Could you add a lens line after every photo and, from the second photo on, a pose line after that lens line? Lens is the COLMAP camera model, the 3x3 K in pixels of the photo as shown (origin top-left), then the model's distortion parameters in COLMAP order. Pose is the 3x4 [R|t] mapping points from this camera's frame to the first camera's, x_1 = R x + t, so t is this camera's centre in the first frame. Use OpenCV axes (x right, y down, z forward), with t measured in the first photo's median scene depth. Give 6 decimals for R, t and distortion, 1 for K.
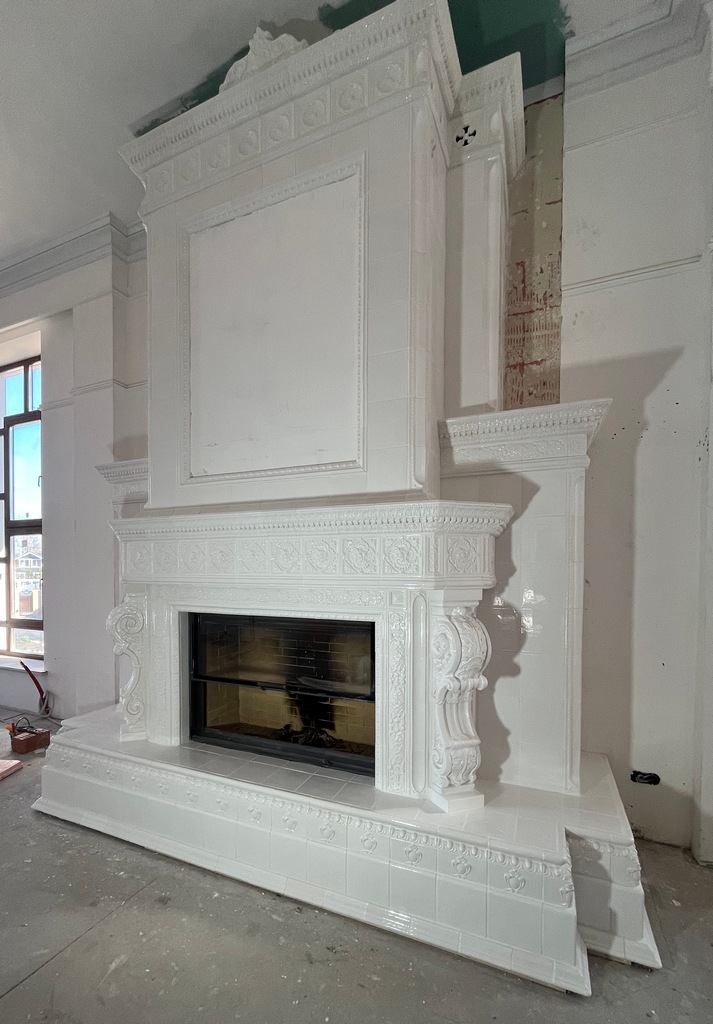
lens RADIAL K [[483.5, 0, 309.5], [0, 483.5, 579.7], [0, 0, 1]] dist [-0.004224, 0.000065]
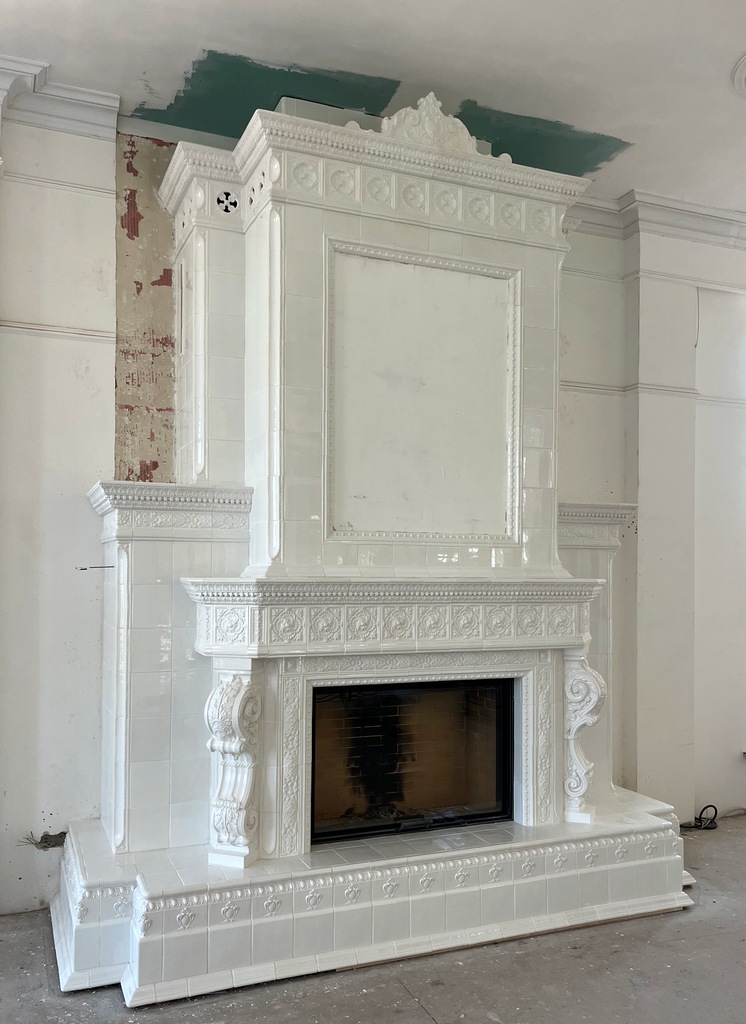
lens RADIAL K [[868.3, 0, 373.5], [0, 868.3, 559.8], [0, 0, 1]] dist [0.040732, -0.020812]
pose [[0.657209, 0.011202, 0.753625, -1.506017], [0.011442, 0.999626, -0.024838, -0.130913], [-0.753621, 0.024947, 0.656835, -0.078179]]
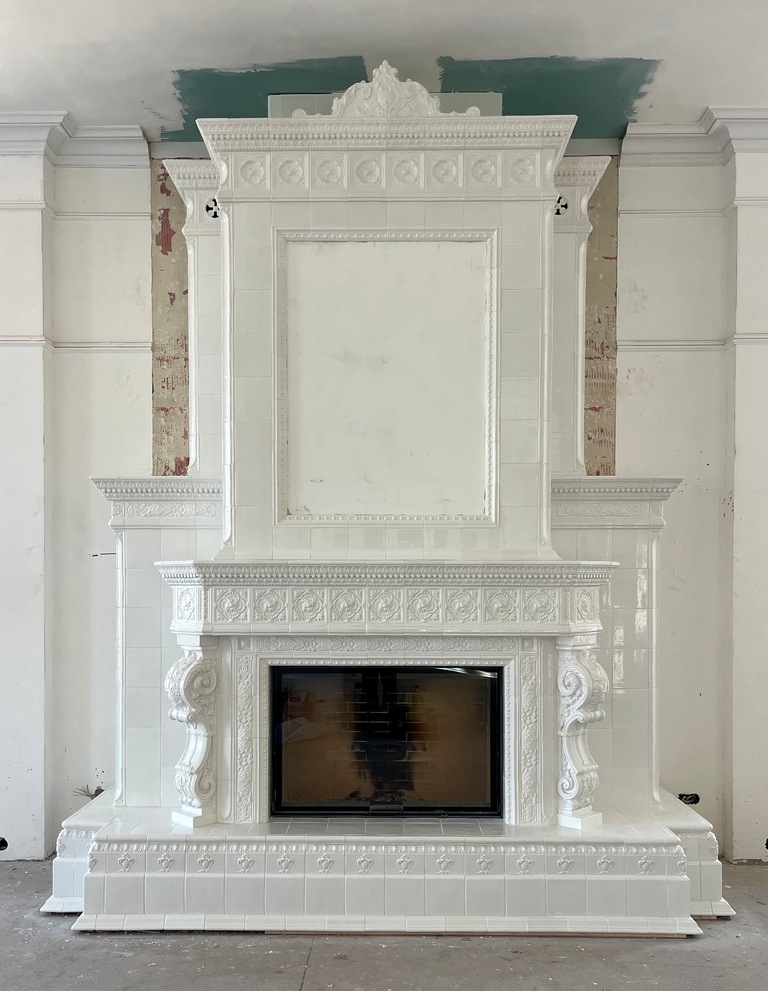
lens RADIAL K [[932.2, 0, 373.1], [0, 932.2, 582.2], [0, 0, 1]] dist [0.033809, 0.000000]
pose [[0.903926, -0.005409, 0.427656, -0.922633], [0.010750, 0.999891, -0.010075, -0.074389], [-0.427555, 0.013705, 0.903886, -0.675566]]
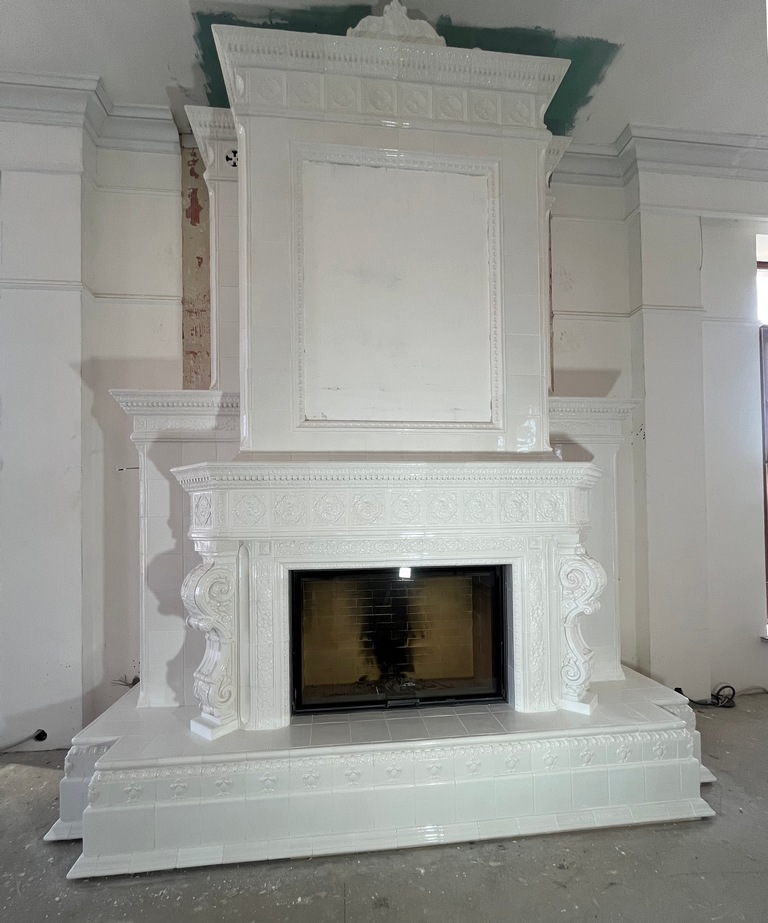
lens RADIAL K [[433.1, 0, 377.3], [0, 433.1, 509.0], [0, 0, 1]] dist [-0.002702, -0.000285]
pose [[0.845458, -0.004811, 0.534020, -0.625661], [0.027325, 0.999039, -0.034261, -0.015487], [-0.533342, 0.043558, 0.844777, 0.274958]]
